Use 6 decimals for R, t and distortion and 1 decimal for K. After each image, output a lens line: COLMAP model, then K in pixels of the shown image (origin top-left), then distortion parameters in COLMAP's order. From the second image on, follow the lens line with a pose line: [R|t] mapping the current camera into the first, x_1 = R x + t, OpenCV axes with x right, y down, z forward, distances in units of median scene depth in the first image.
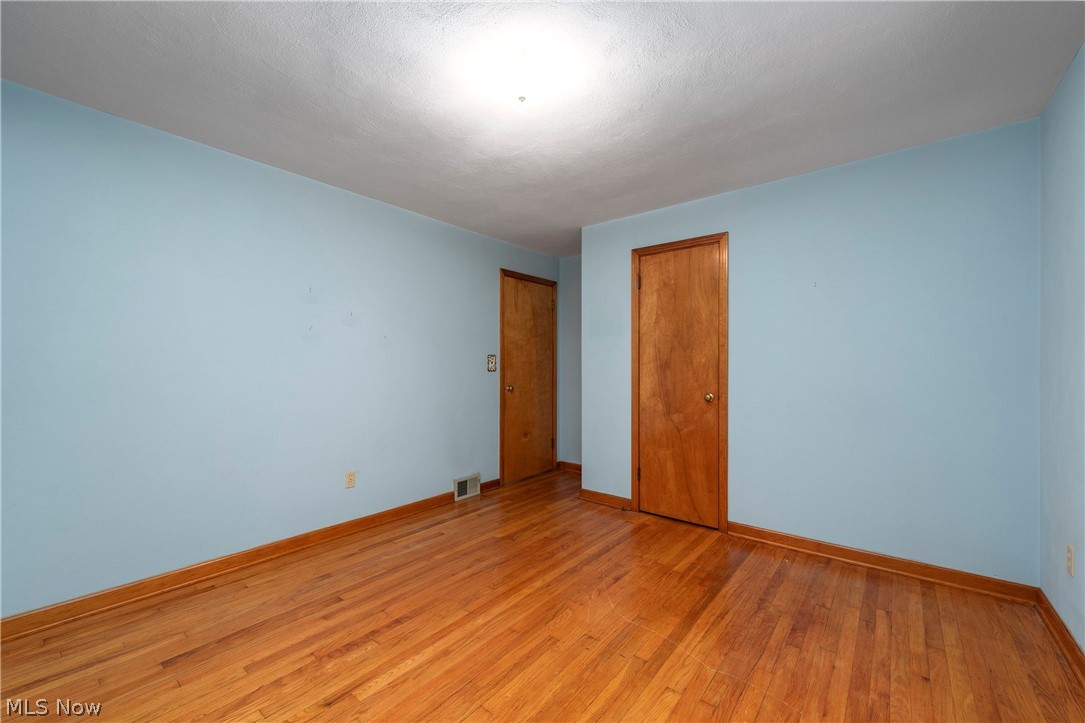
lens RADIAL K [[434.9, 0, 542.5], [0, 434.9, 361.5], [0, 0, 1]] dist [0.001107, -0.000648]
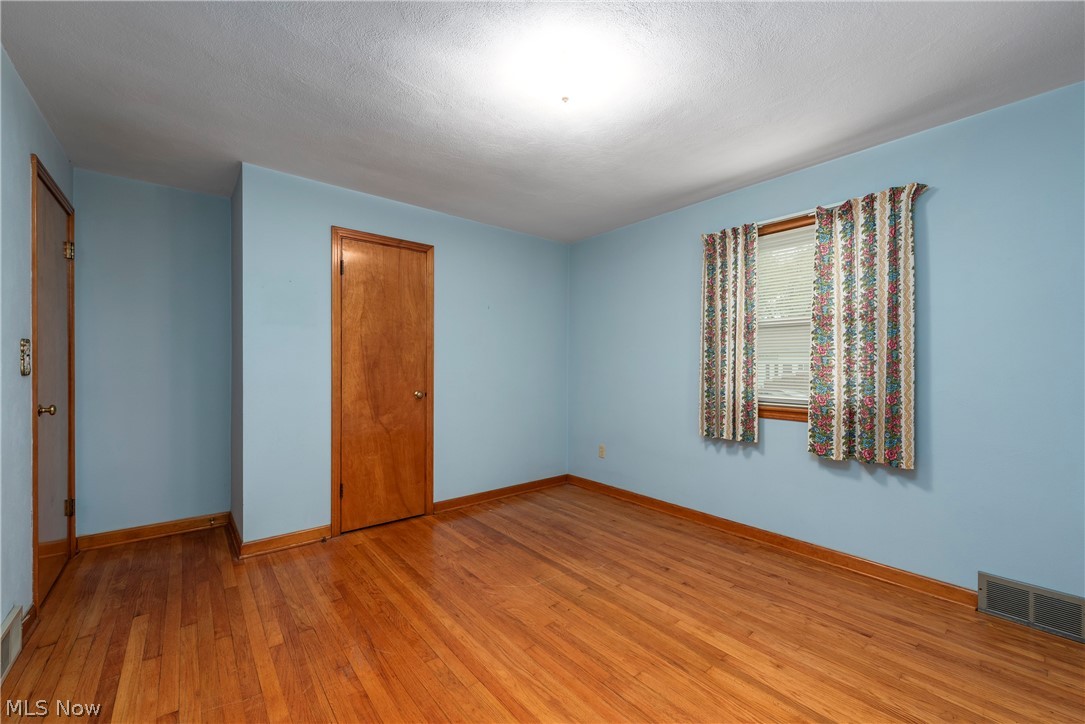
lens RADIAL K [[434.9, 0, 542.5], [0, 434.9, 362.0], [0, 0, 1]] dist [0.001107, -0.000648]
pose [[0.193576, 0.007947, 0.981053, -0.618153], [-0.008774, 0.999941, -0.006369, 0.006113], [-0.981046, -0.007375, 0.193635, 0.500405]]
